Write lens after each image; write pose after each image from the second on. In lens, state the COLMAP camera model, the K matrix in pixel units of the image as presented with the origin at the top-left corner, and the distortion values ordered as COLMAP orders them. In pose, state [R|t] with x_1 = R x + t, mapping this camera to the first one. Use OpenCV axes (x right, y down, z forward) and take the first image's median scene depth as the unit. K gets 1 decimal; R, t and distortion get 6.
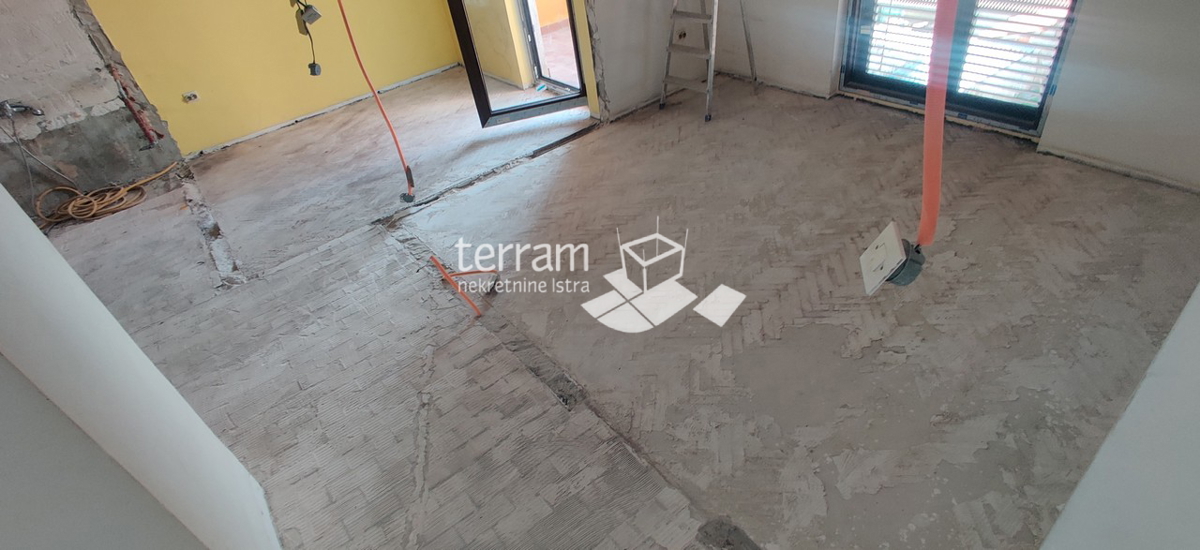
lens RADIAL K [[596.3, 0, 609.6], [0, 596.3, 274.6], [0, 0, 1]] dist [0.000602, 0.000298]
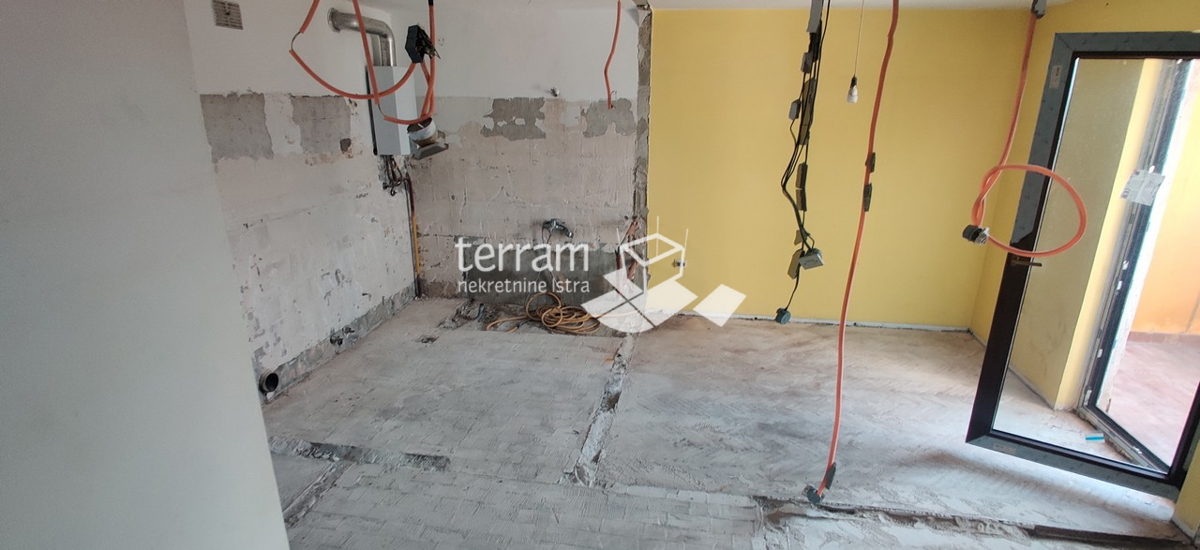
lens RADIAL K [[597.2, 0, 607.1], [0, 597.2, 295.0], [0, 0, 1]] dist [-0.001693, 0.000524]
pose [[0.661529, 0.367027, -0.653965, -0.108481], [-0.530173, 0.845642, -0.061702, -0.139262], [0.530374, 0.387532, 0.754004, 0.208848]]
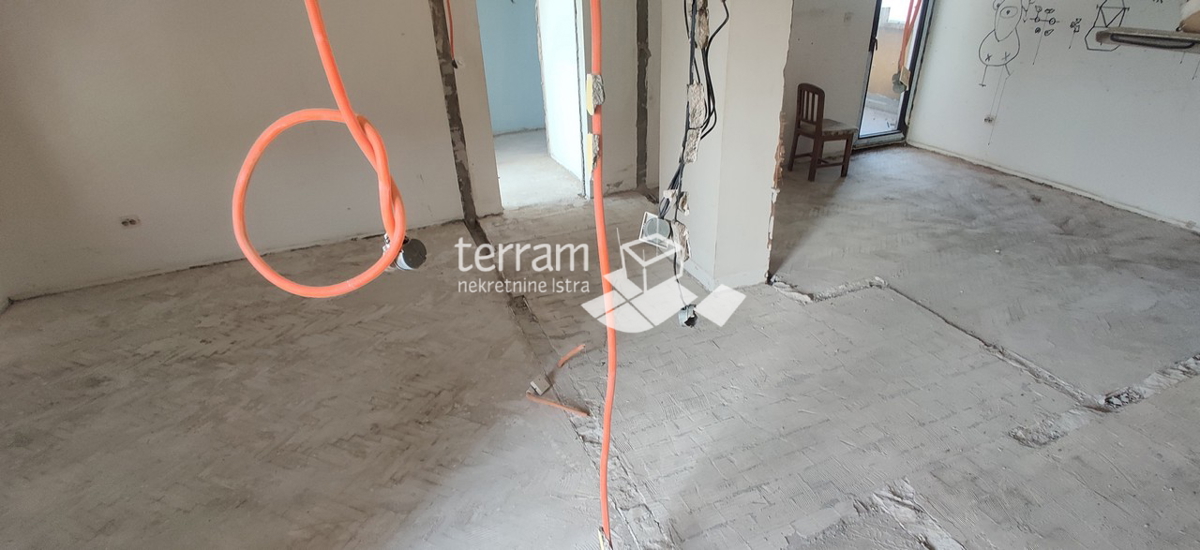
lens RADIAL K [[593.0, 0, 604.7], [0, 593.0, 299.1], [0, 0, 1]] dist [0.003098, -0.017348]
pose [[-0.945693, 0.000821, 0.325061, -0.428469], [0.296941, 0.409035, 0.862853, -0.582753], [-0.132253, 0.912518, -0.387065, 0.866881]]
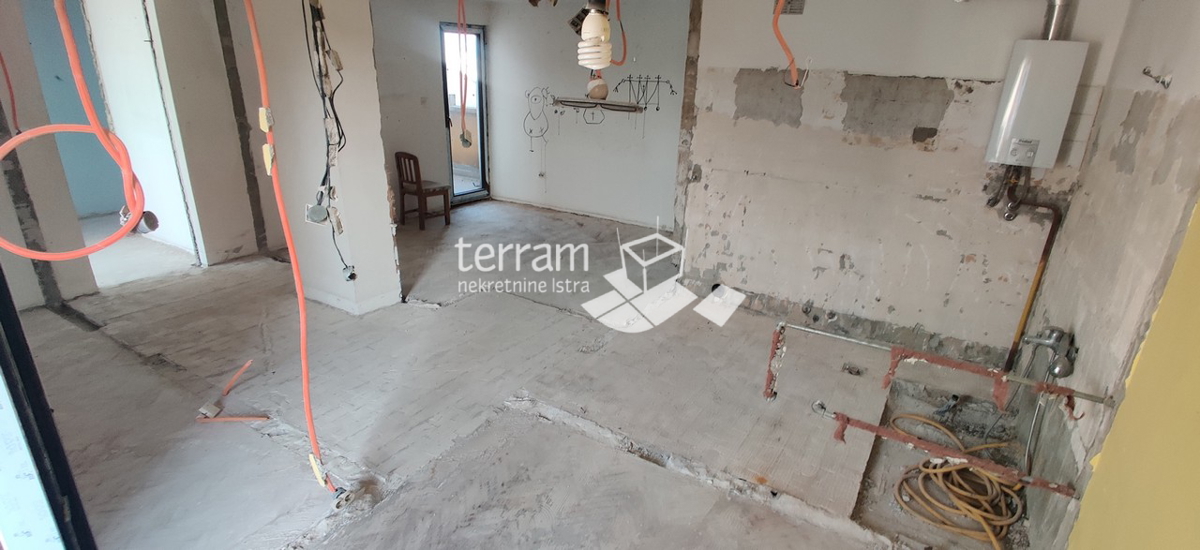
lens RADIAL K [[597.2, 0, 607.1], [0, 597.2, 295.0], [0, 0, 1]] dist [-0.001693, 0.000524]
pose [[-0.938895, 0.210925, -0.272007, -0.426586], [-0.130514, 0.513077, 0.848362, -0.735272], [0.318501, 0.832023, -0.454197, 1.071921]]
